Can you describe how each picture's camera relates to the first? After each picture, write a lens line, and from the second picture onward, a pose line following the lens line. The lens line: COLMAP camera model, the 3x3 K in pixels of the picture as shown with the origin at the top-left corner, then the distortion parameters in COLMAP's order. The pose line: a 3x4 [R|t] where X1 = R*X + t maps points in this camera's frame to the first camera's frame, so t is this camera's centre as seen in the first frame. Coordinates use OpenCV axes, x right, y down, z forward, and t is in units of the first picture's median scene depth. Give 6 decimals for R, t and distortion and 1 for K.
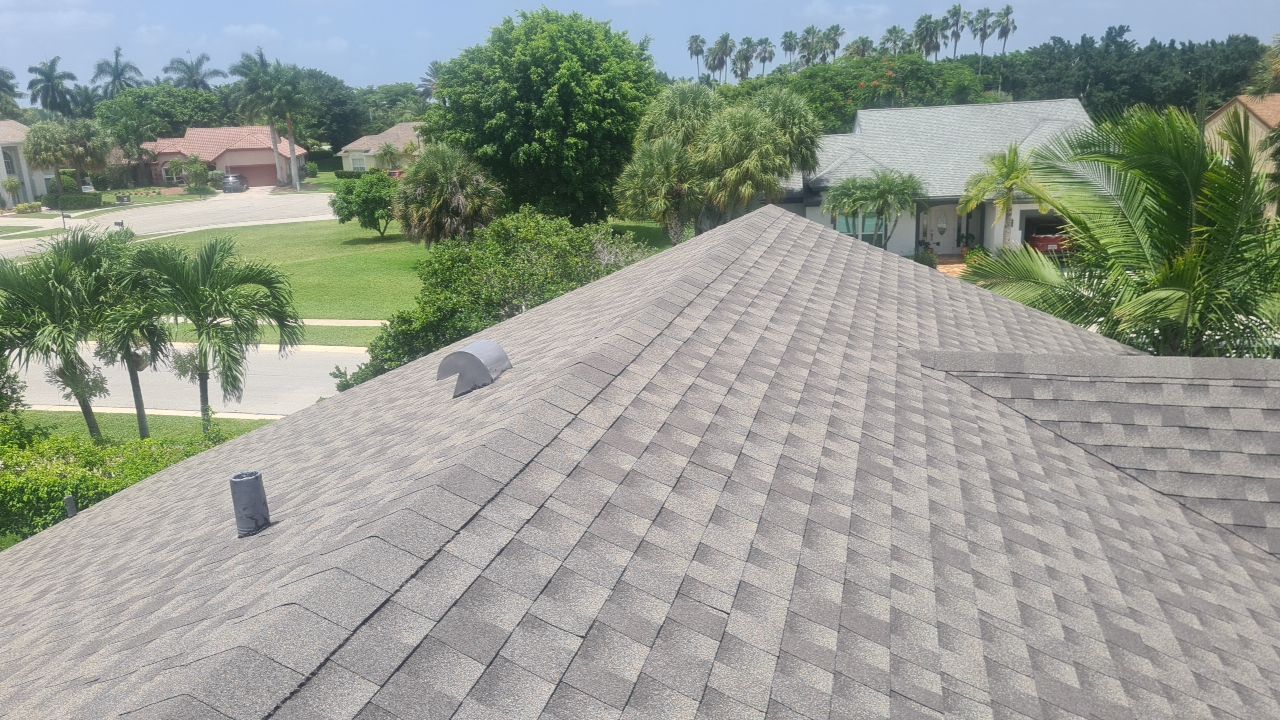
lens RADIAL K [[904.9, 0, 603.3], [0, 904.9, 361.1], [0, 0, 1]] dist [0.000515, -0.003424]
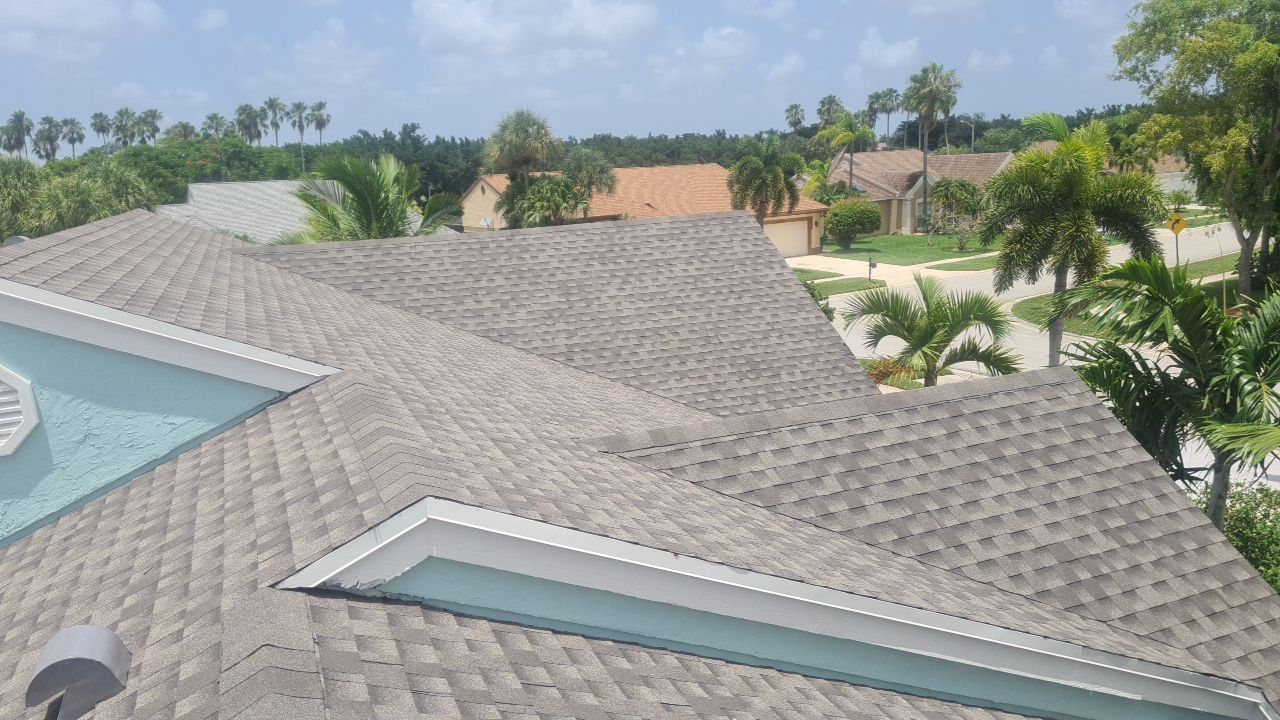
lens RADIAL K [[957.4, 0, 630.7], [0, 957.4, 344.1], [0, 0, 1]] dist [0.059272, -0.049070]
pose [[0.772252, -0.100898, 0.627253, -0.034651], [0.177641, 0.982221, -0.060708, 0.045091], [-0.609976, 0.158308, 0.776446, -0.120302]]
